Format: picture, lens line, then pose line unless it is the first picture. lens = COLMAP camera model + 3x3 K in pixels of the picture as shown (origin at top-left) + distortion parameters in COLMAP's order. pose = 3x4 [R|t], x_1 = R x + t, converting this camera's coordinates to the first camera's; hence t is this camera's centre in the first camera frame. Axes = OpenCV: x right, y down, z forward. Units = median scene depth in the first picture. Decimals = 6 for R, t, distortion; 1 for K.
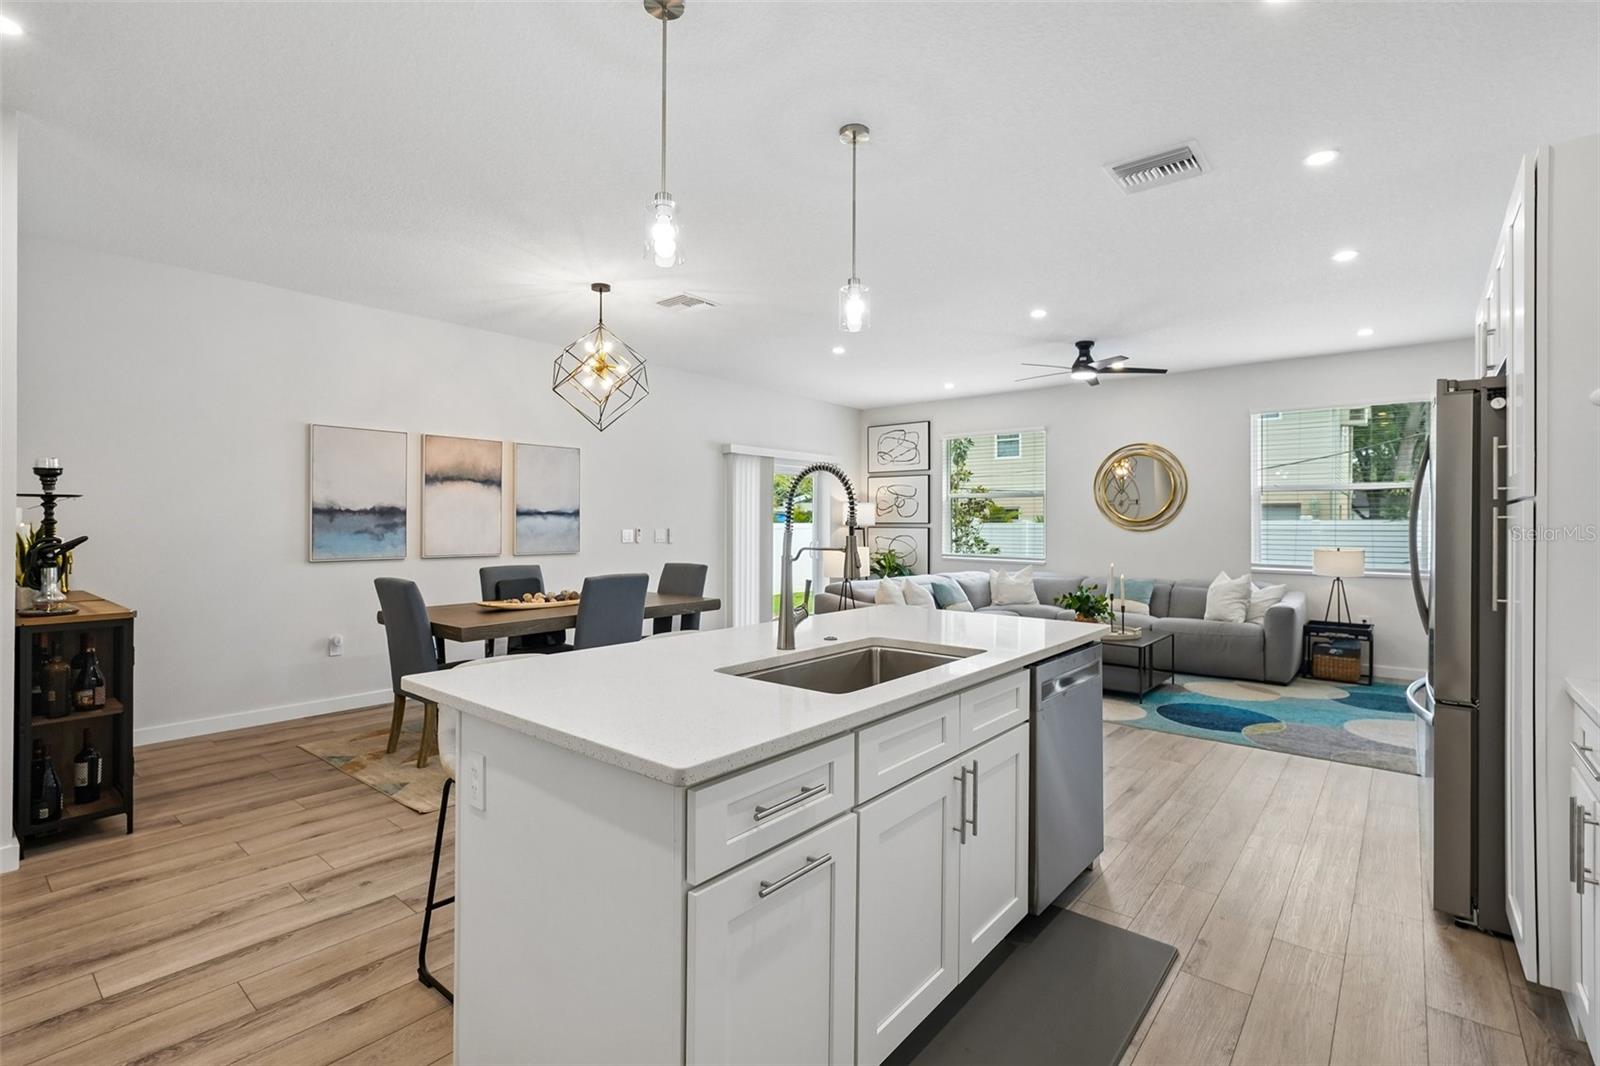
lens RADIAL K [[735.7, 0, 804.9], [0, 735.7, 520.8], [0, 0, 1]] dist [-0.013569, 0.000770]
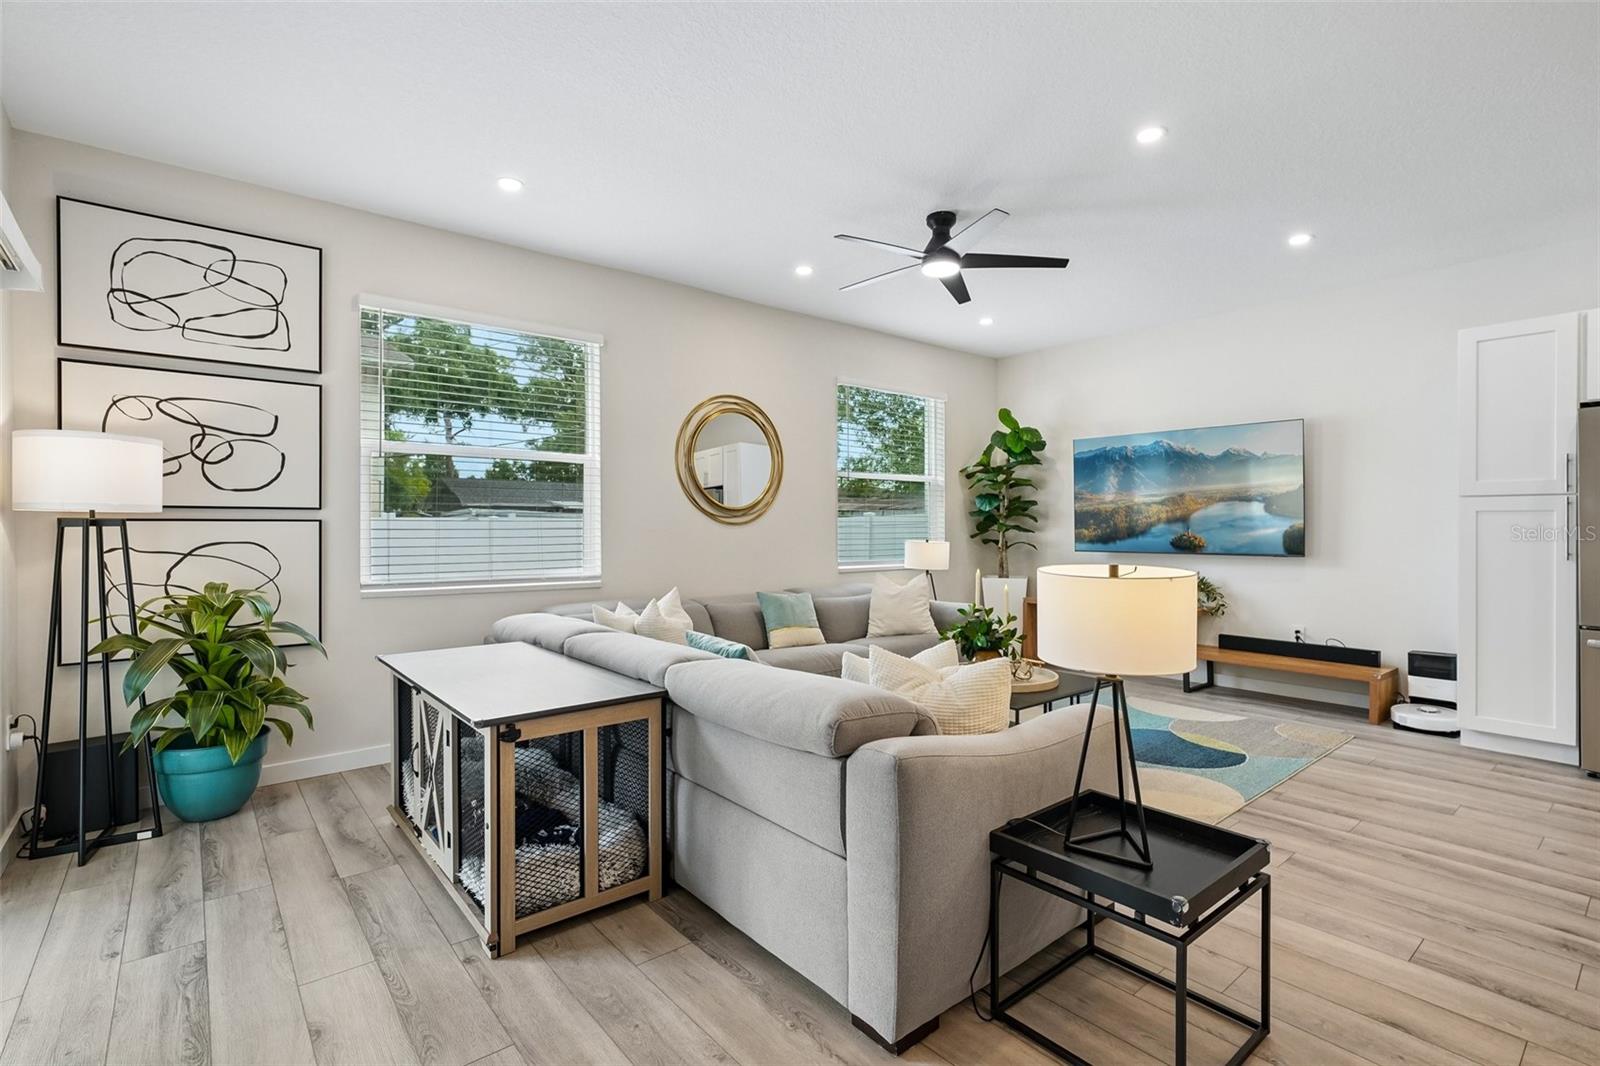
lens RADIAL K [[762.8, 0, 797.9], [0, 762.8, 516.9], [0, 0, 1]] dist [-0.002851, 0.005707]
pose [[0.186303, 0.009242, 0.982449, -0.270214], [-0.000576, 0.999957, -0.009298, 0.016531], [-0.982492, 0.001166, 0.186301, 0.994746]]
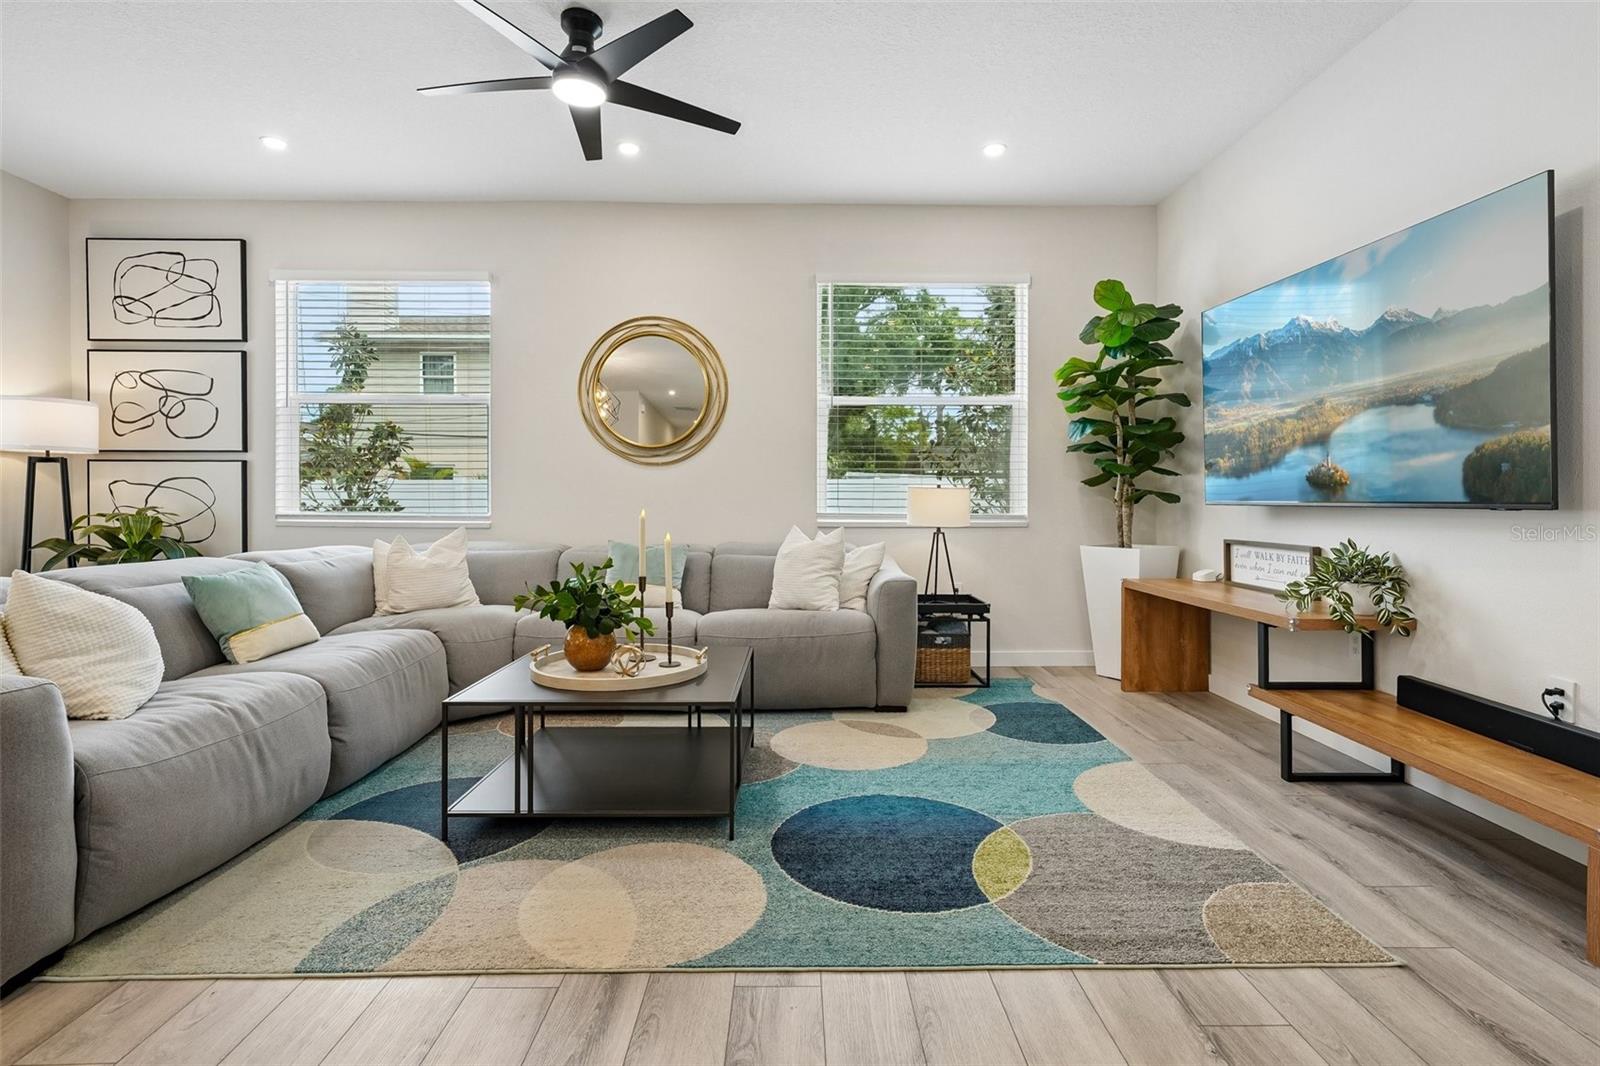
lens RADIAL K [[762.8, 0, 802.4], [0, 762.8, 510.2], [0, 0, 1]] dist [-0.002851, 0.005707]
pose [[0.761293, -0.011335, 0.648309, 0.179550], [-0.002026, 0.999801, 0.019860, 0.046539], [-0.648405, -0.016433, 0.761118, 0.553992]]
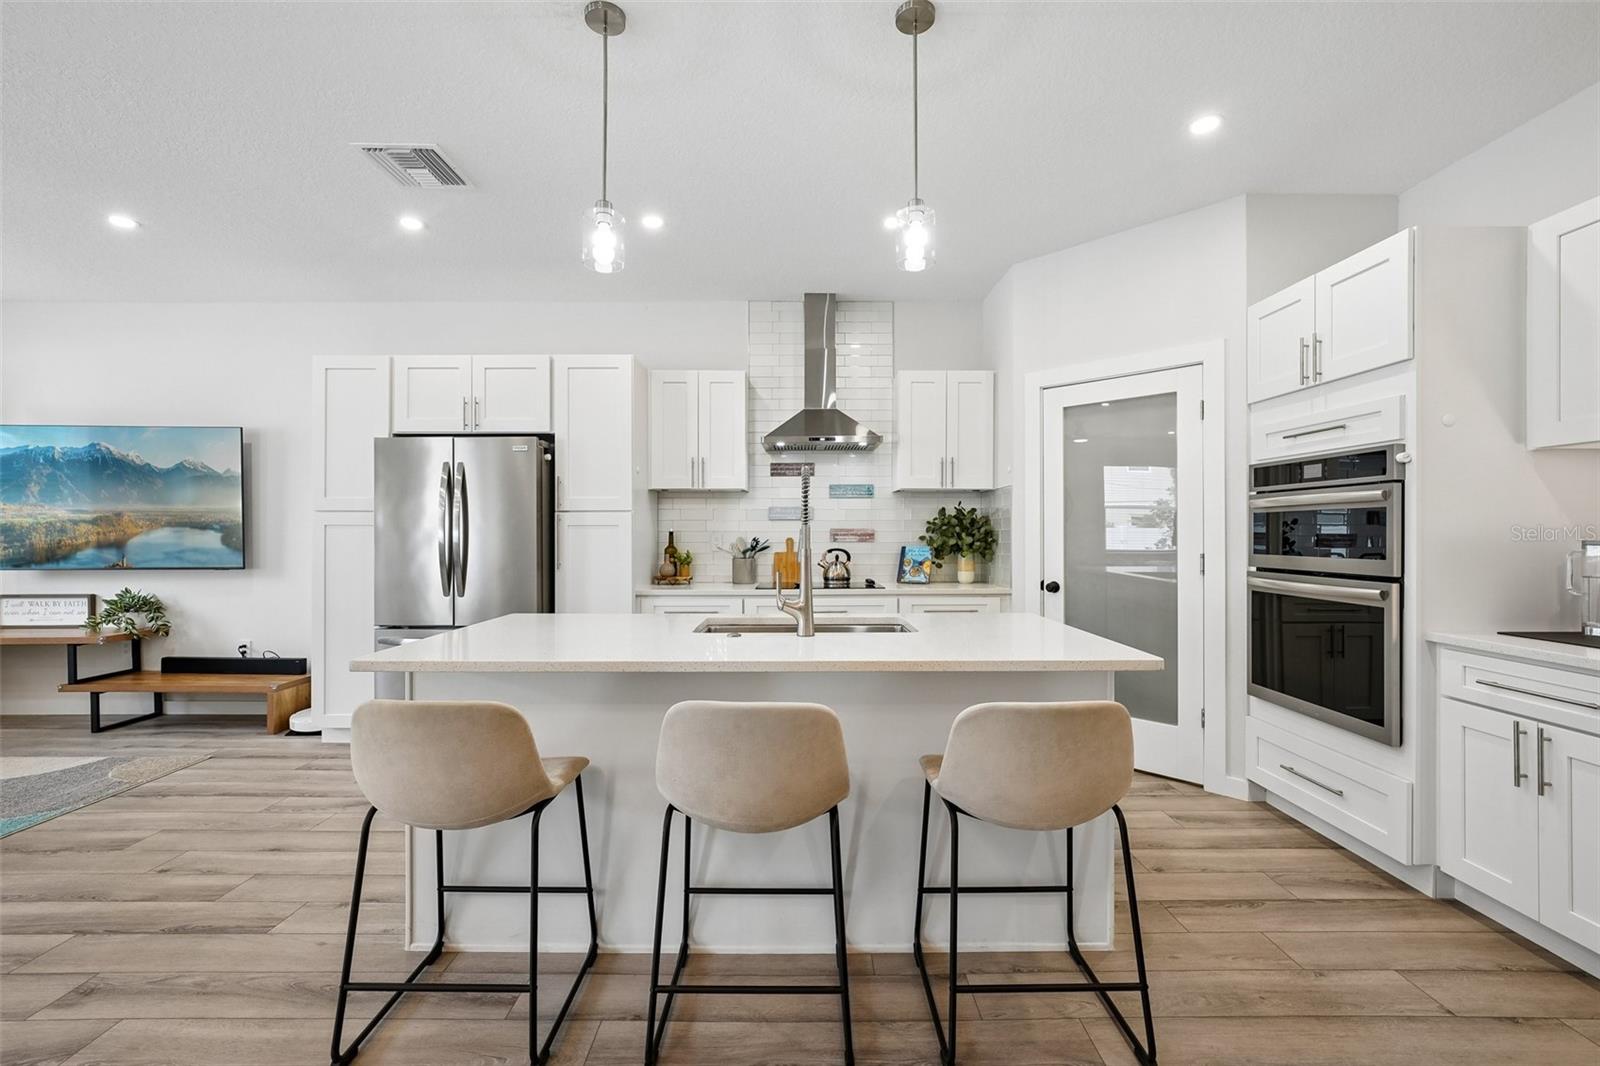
lens RADIAL K [[678.6, 0, 799.7], [0, 678.6, 532.1], [0, 0, 1]] dist [-0.006769, 0.004397]
pose [[-0.635359, -0.004581, 0.772203, -0.287325], [-0.003963, 0.999989, 0.002672, 0.007679], [-0.772207, -0.001363, -0.635370, 0.596570]]
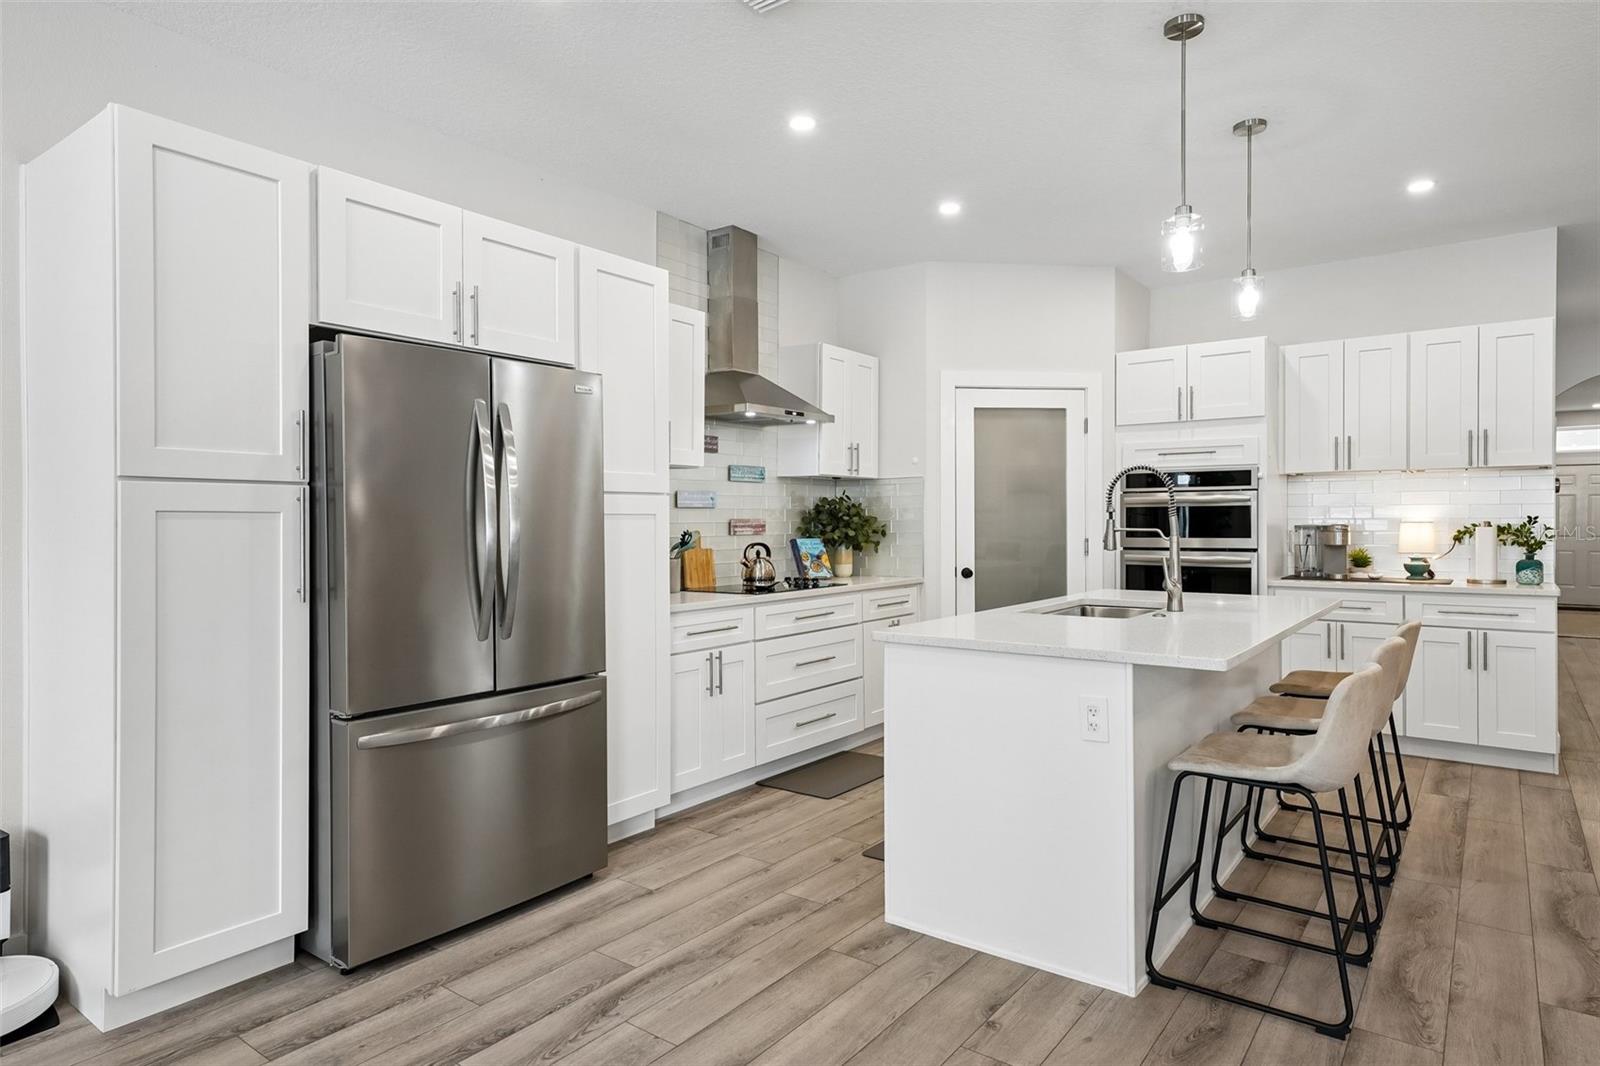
lens RADIAL K [[931.1, 0, 776.2], [0, 931.1, 513.8], [0, 0, 1]] dist [-0.026198, 0.016286]
pose [[-0.999691, -0.001390, -0.024812, 0.251710], [-0.001129, 0.999944, -0.010511, 0.010169], [0.024825, -0.010480, -0.999637, 0.928135]]
